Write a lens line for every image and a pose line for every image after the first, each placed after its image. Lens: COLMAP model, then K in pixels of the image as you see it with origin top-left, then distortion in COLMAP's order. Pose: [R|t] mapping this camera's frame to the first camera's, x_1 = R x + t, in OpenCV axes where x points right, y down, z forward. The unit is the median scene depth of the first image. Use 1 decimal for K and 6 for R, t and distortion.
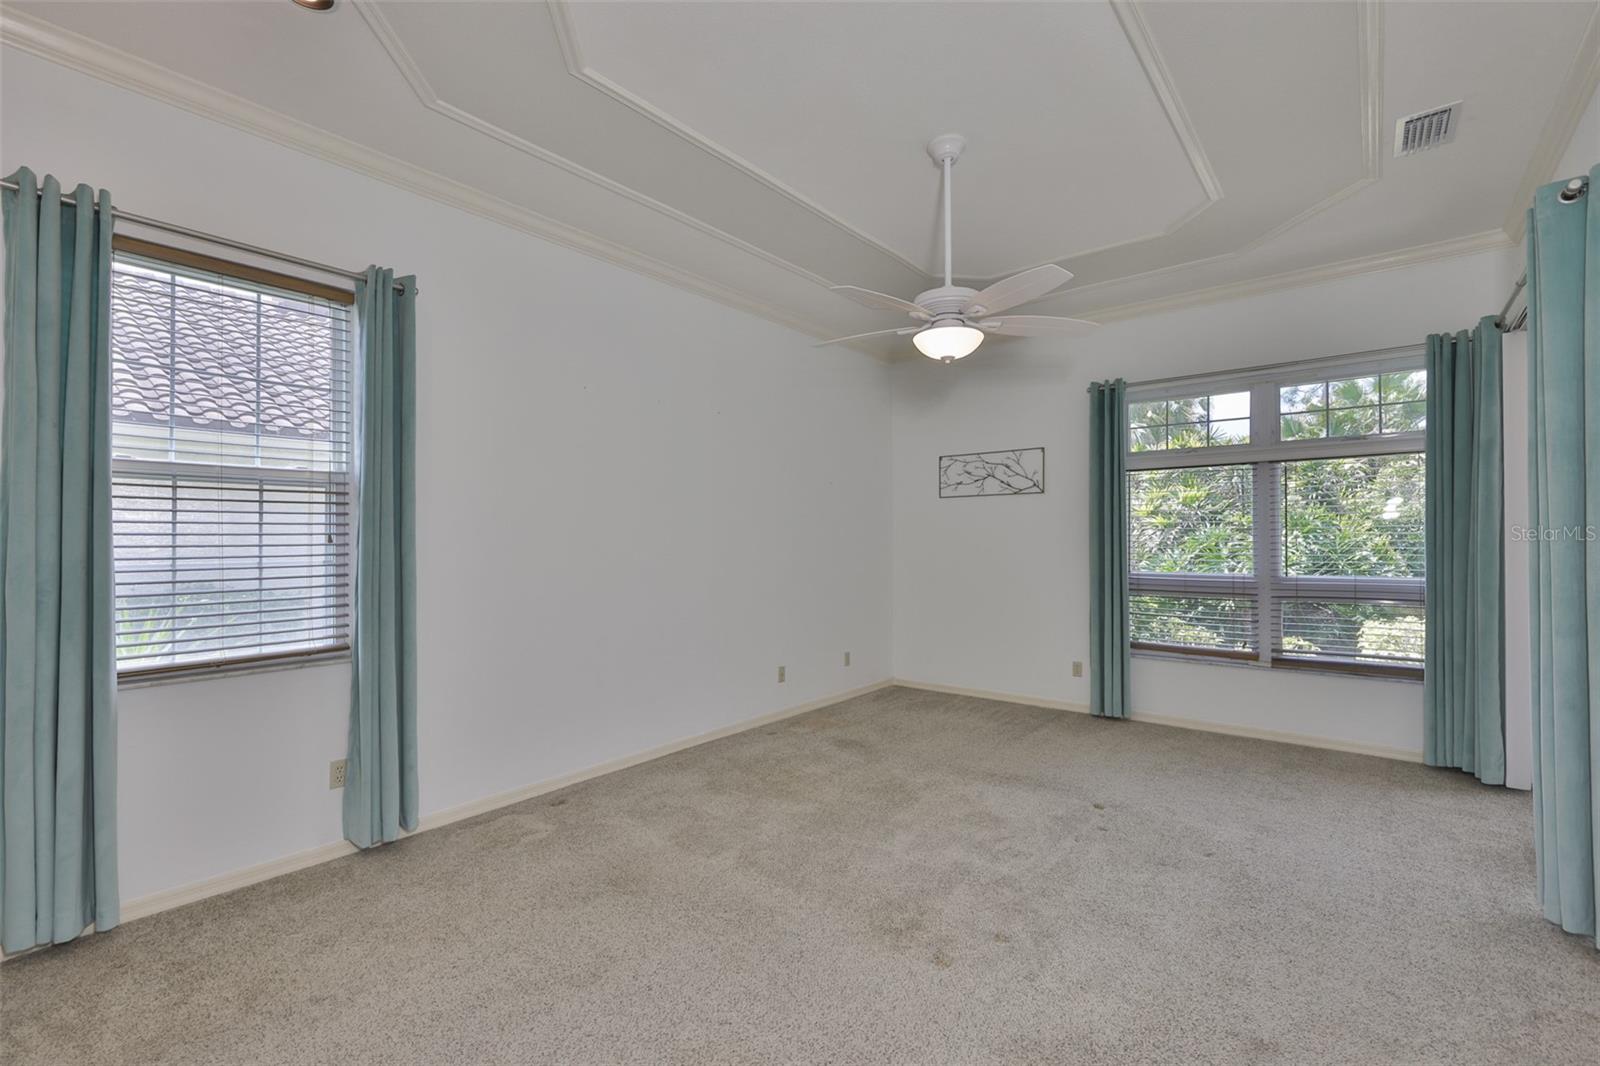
lens RADIAL K [[696.1, 0, 802.4], [0, 696.1, 539.8], [0, 0, 1]] dist [-0.004107, 0.000381]
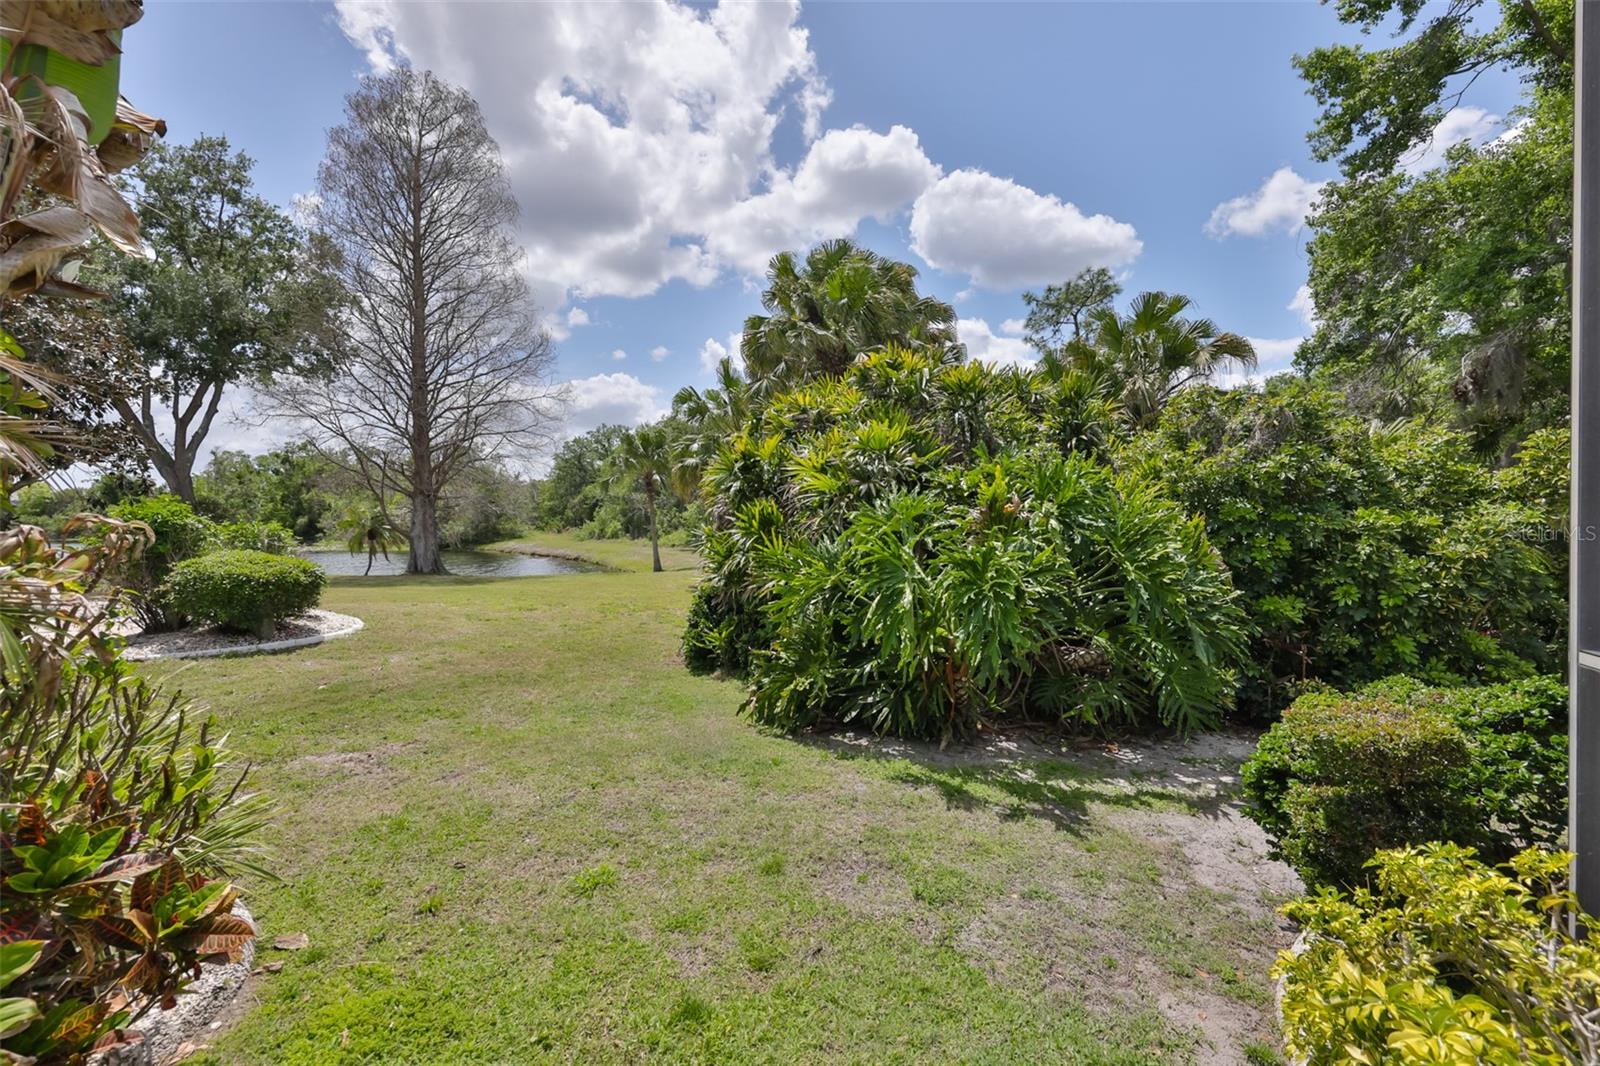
lens RADIAL K [[696.1, 0, 799.1], [0, 696.1, 528.8], [0, 0, 1]] dist [-0.004107, 0.000381]
pose [[0.963335, -0.004194, 0.268268, 0.373739], [-0.003078, 0.999639, 0.026678, -0.006229], [-0.268283, -0.026526, 0.962975, 0.522333]]
